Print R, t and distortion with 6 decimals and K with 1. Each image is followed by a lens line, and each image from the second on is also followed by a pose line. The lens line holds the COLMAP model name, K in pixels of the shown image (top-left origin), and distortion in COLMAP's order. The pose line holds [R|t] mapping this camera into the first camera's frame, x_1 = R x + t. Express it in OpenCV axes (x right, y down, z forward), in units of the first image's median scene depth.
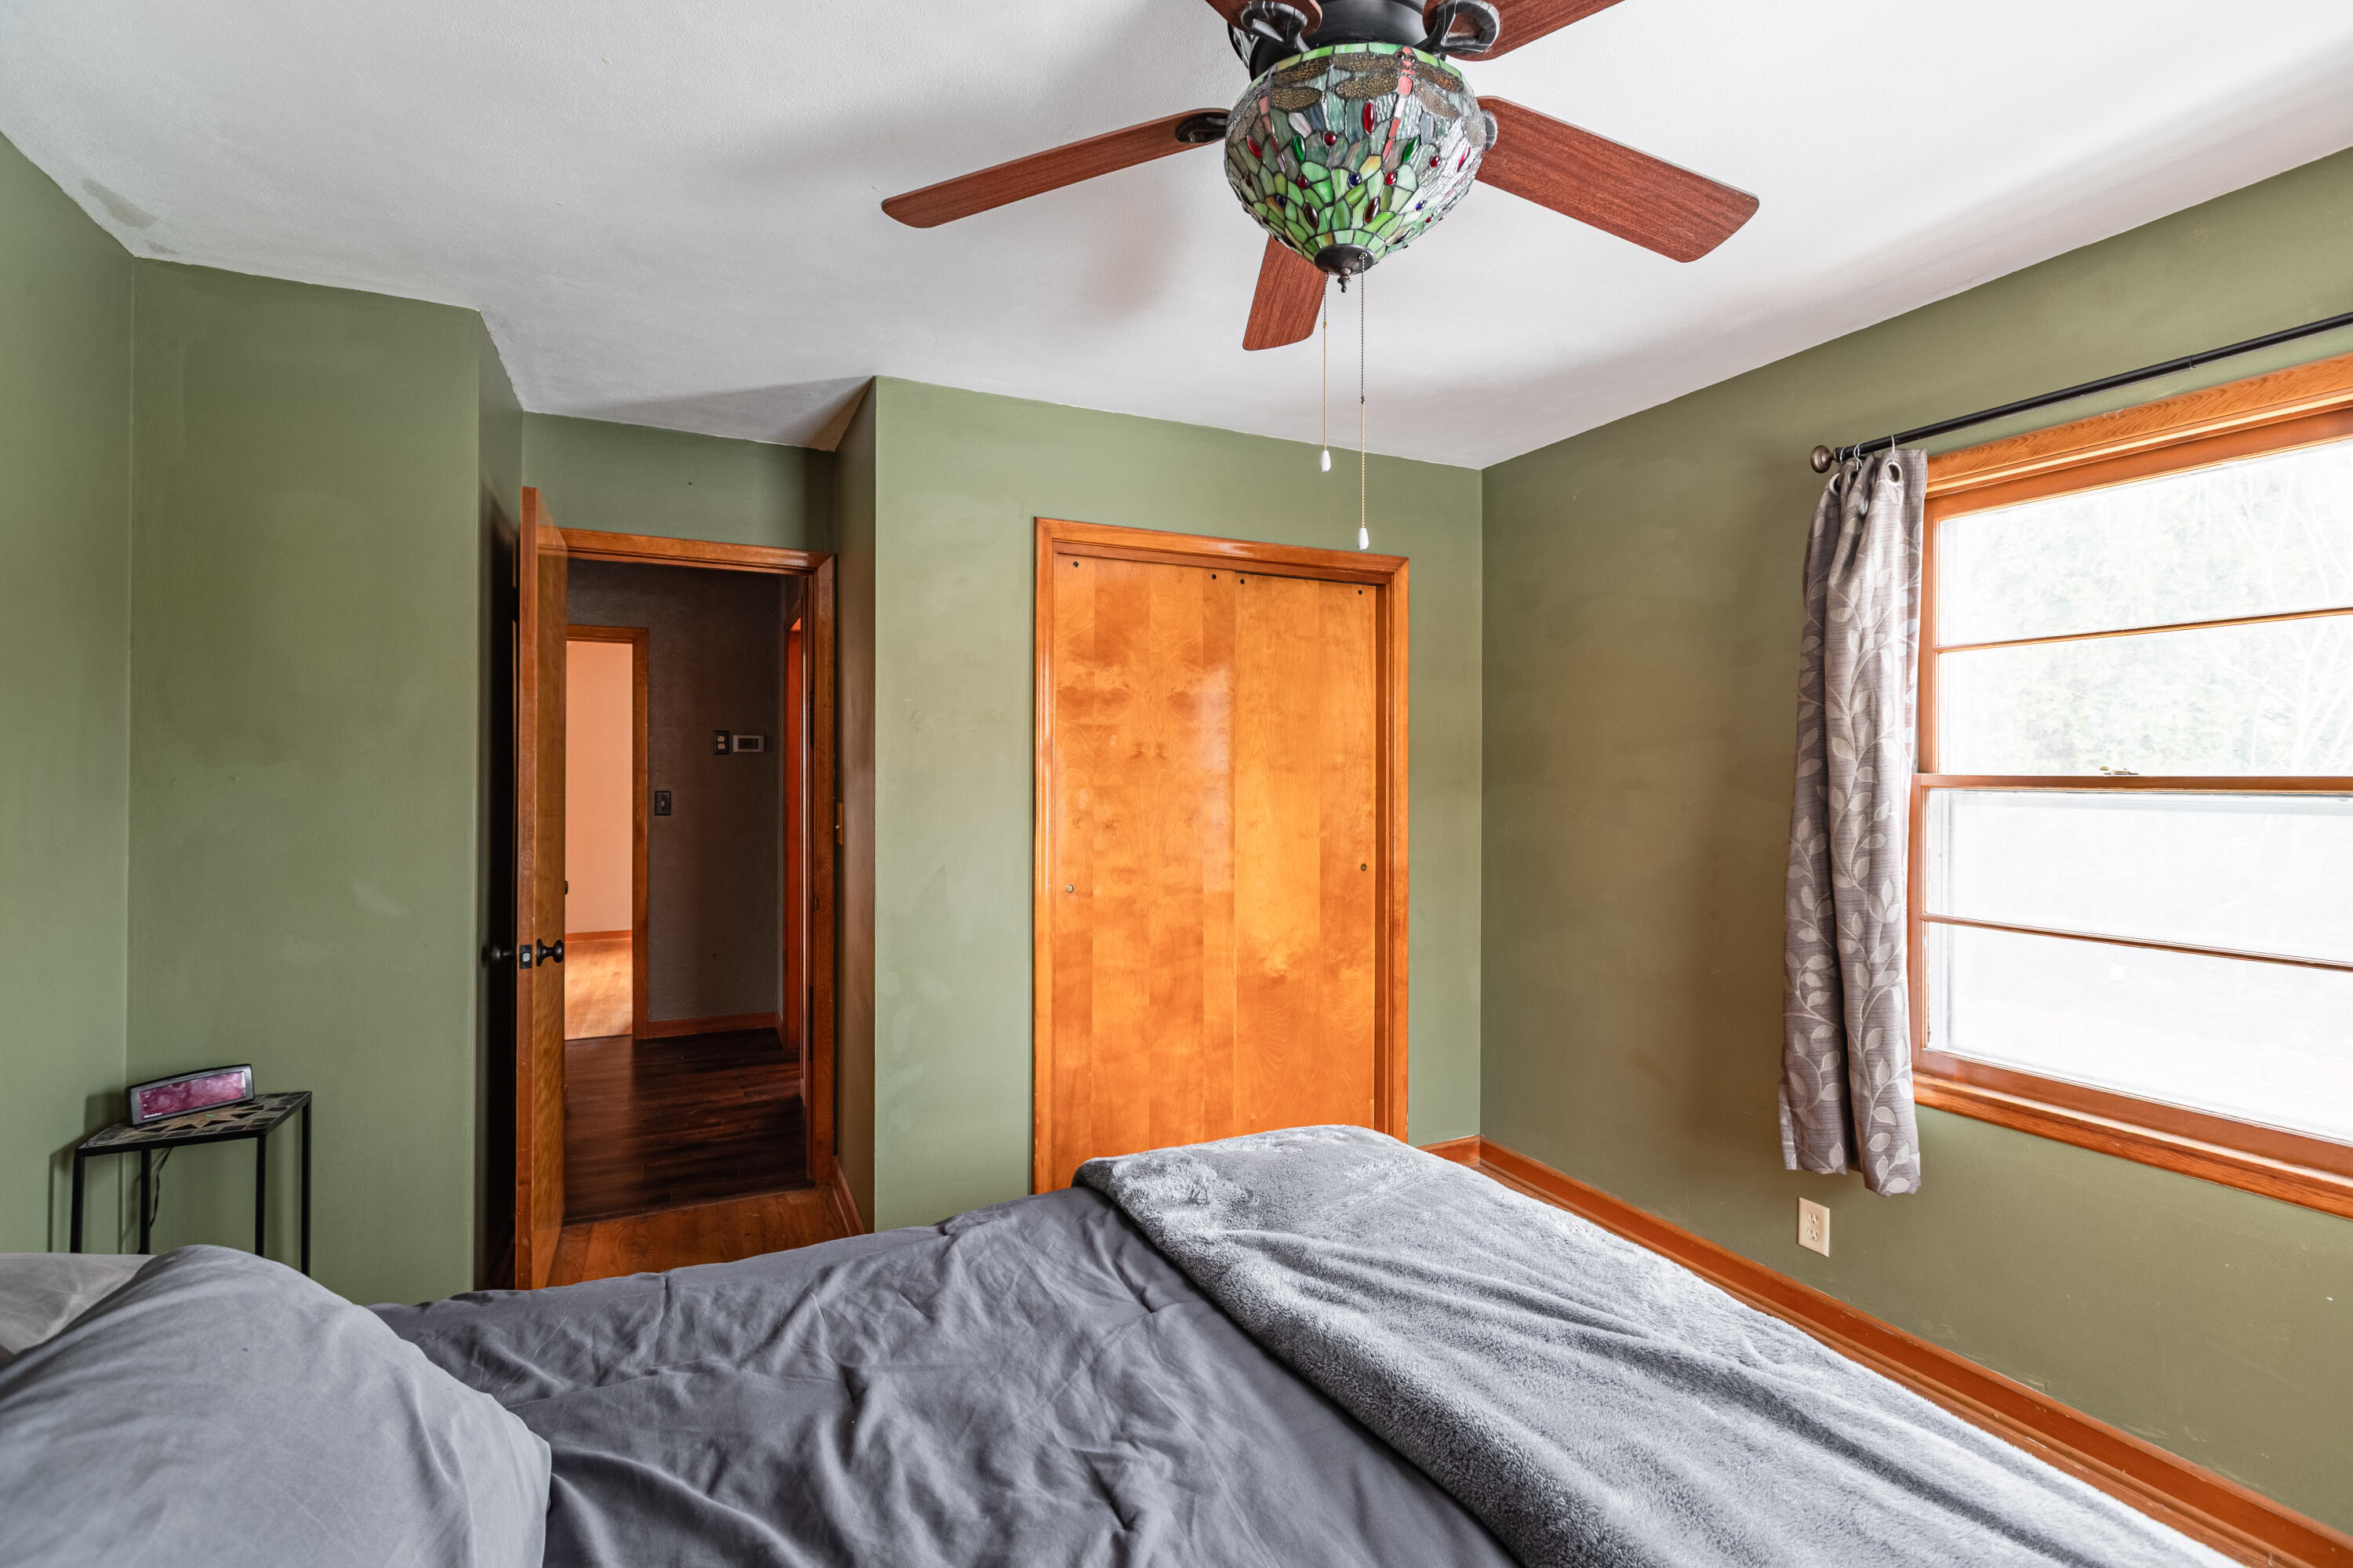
lens RADIAL K [[1041.9, 0, 1169.9], [0, 1041.9, 779.0], [0, 0, 1]] dist [0.001232, -0.001509]
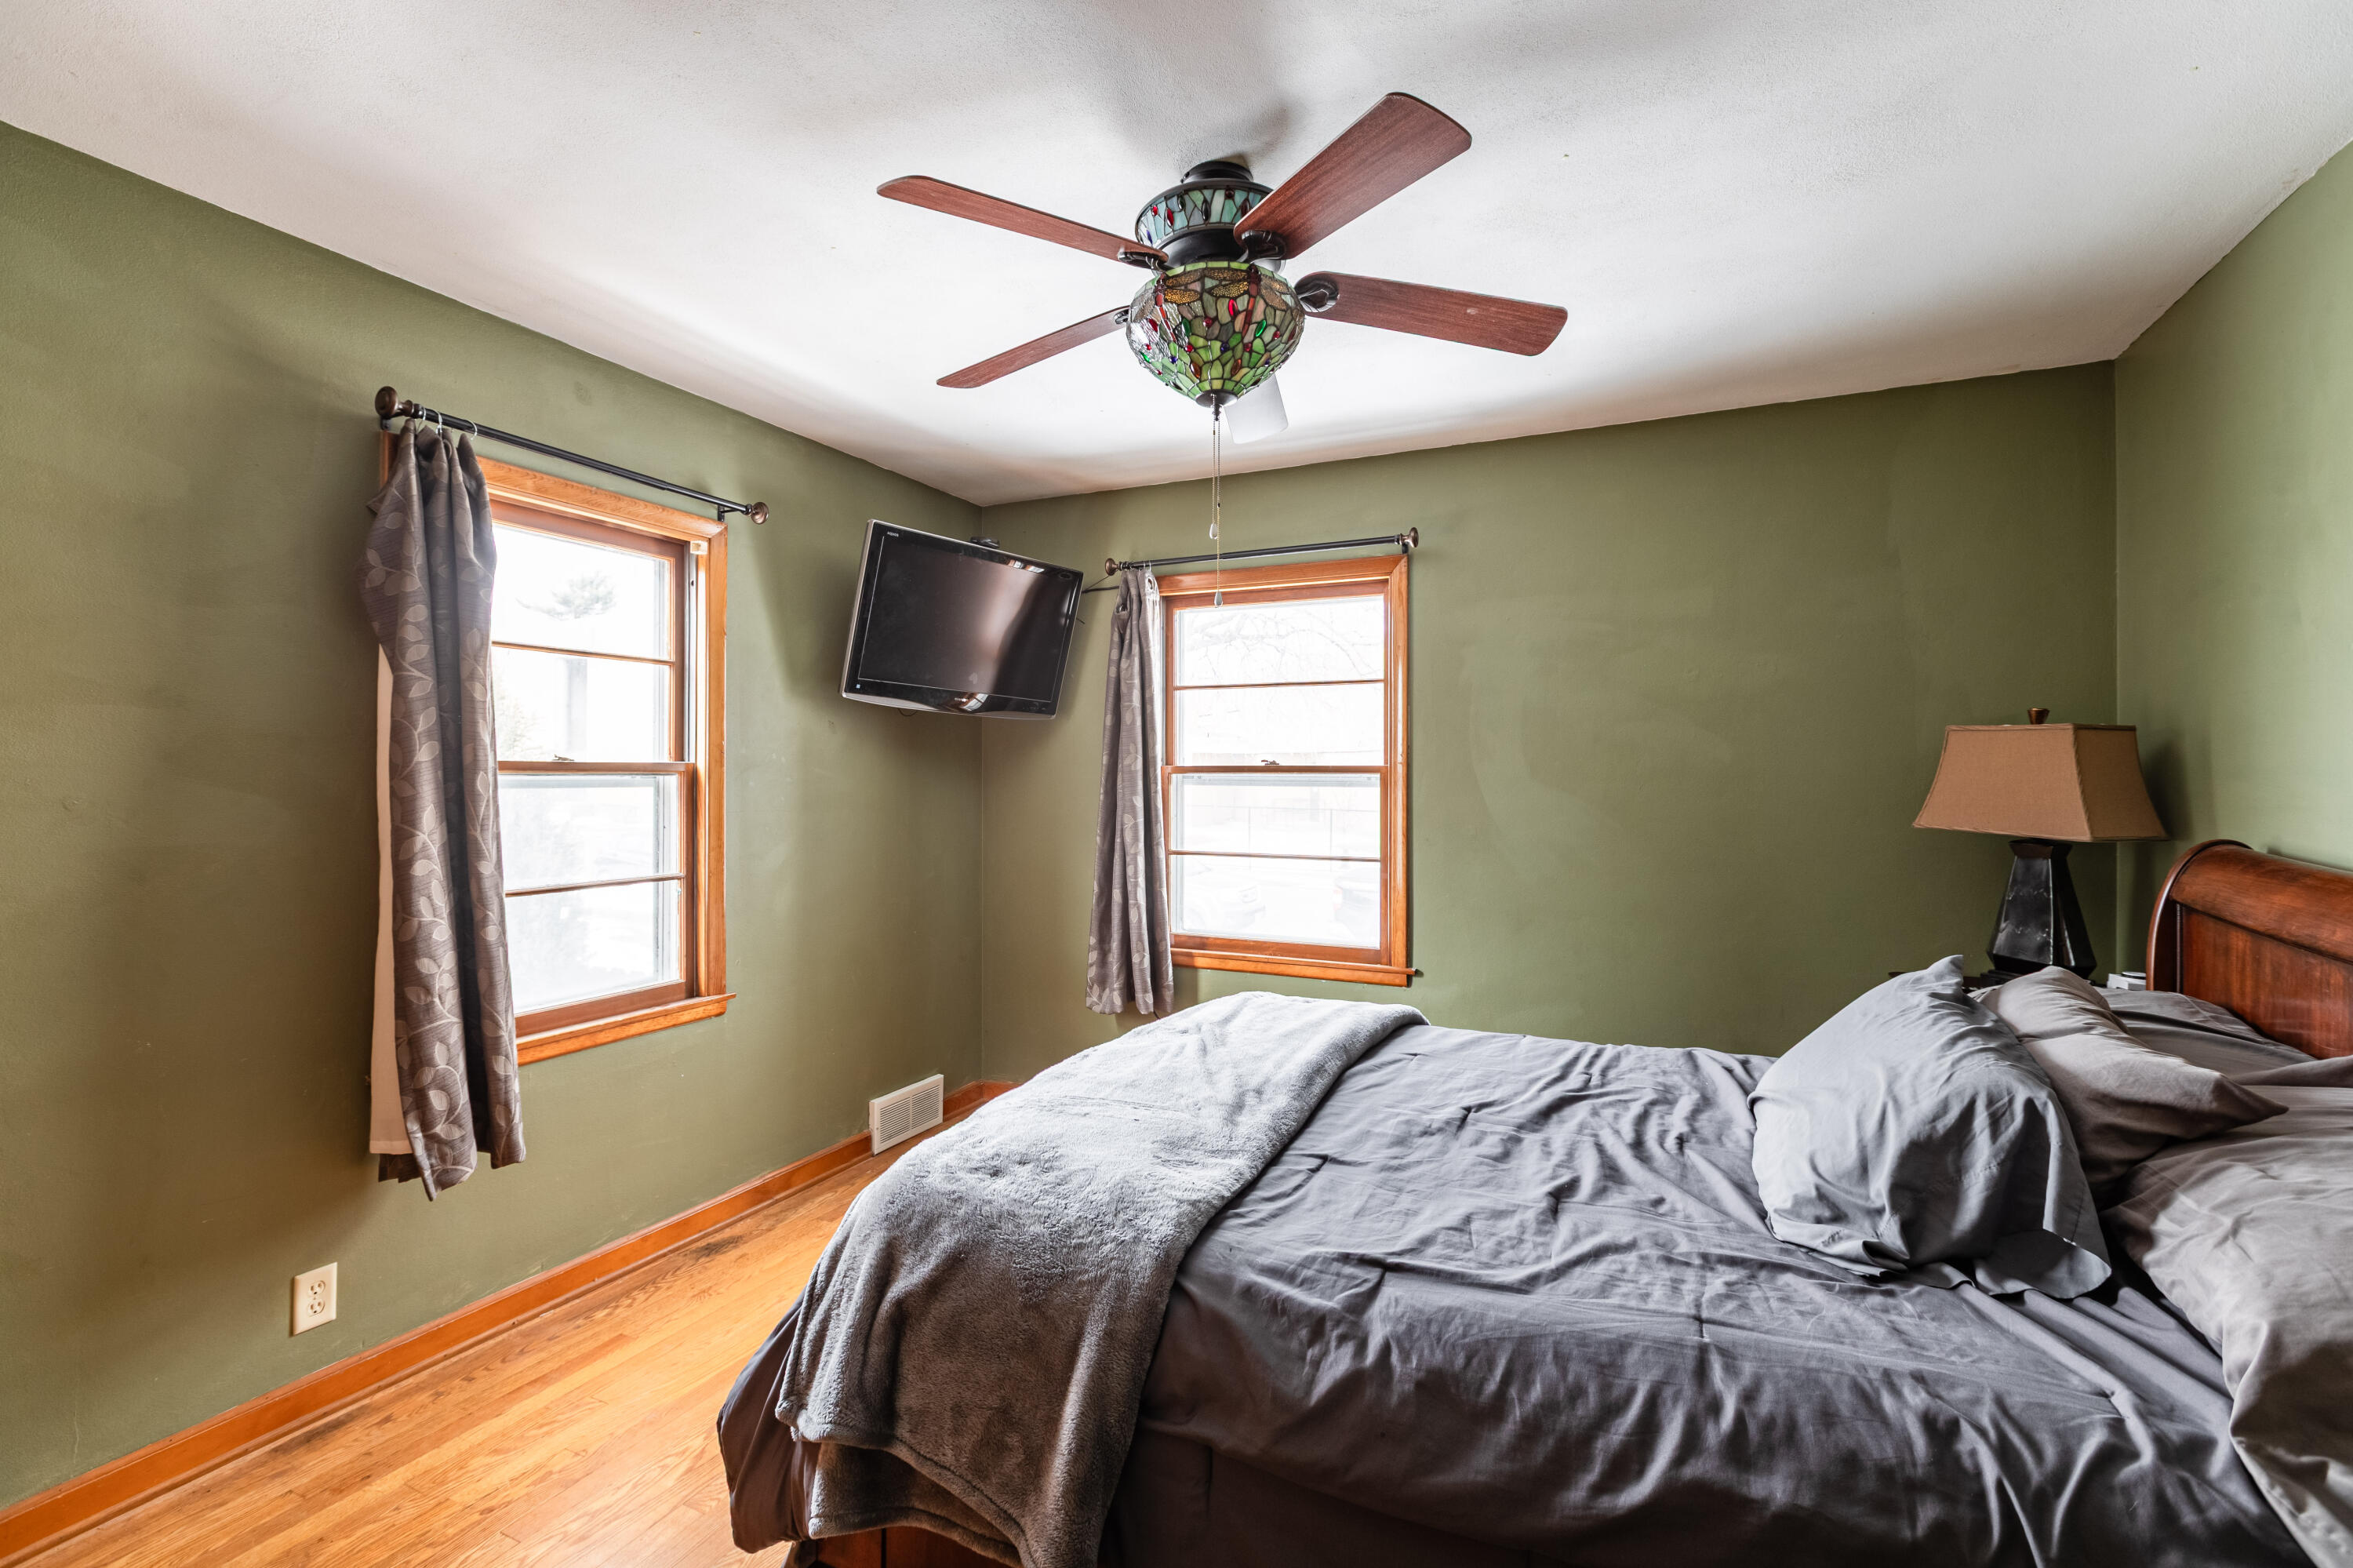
lens RADIAL K [[1041.9, 0, 1171.4], [0, 1041.9, 781.7], [0, 0, 1]] dist [0.001232, -0.001509]
pose [[-0.636951, -0.006182, 0.770879, -0.940639], [-0.002122, 0.999978, 0.006266, 0.018479], [-0.770901, 0.002355, -0.636950, 2.051864]]
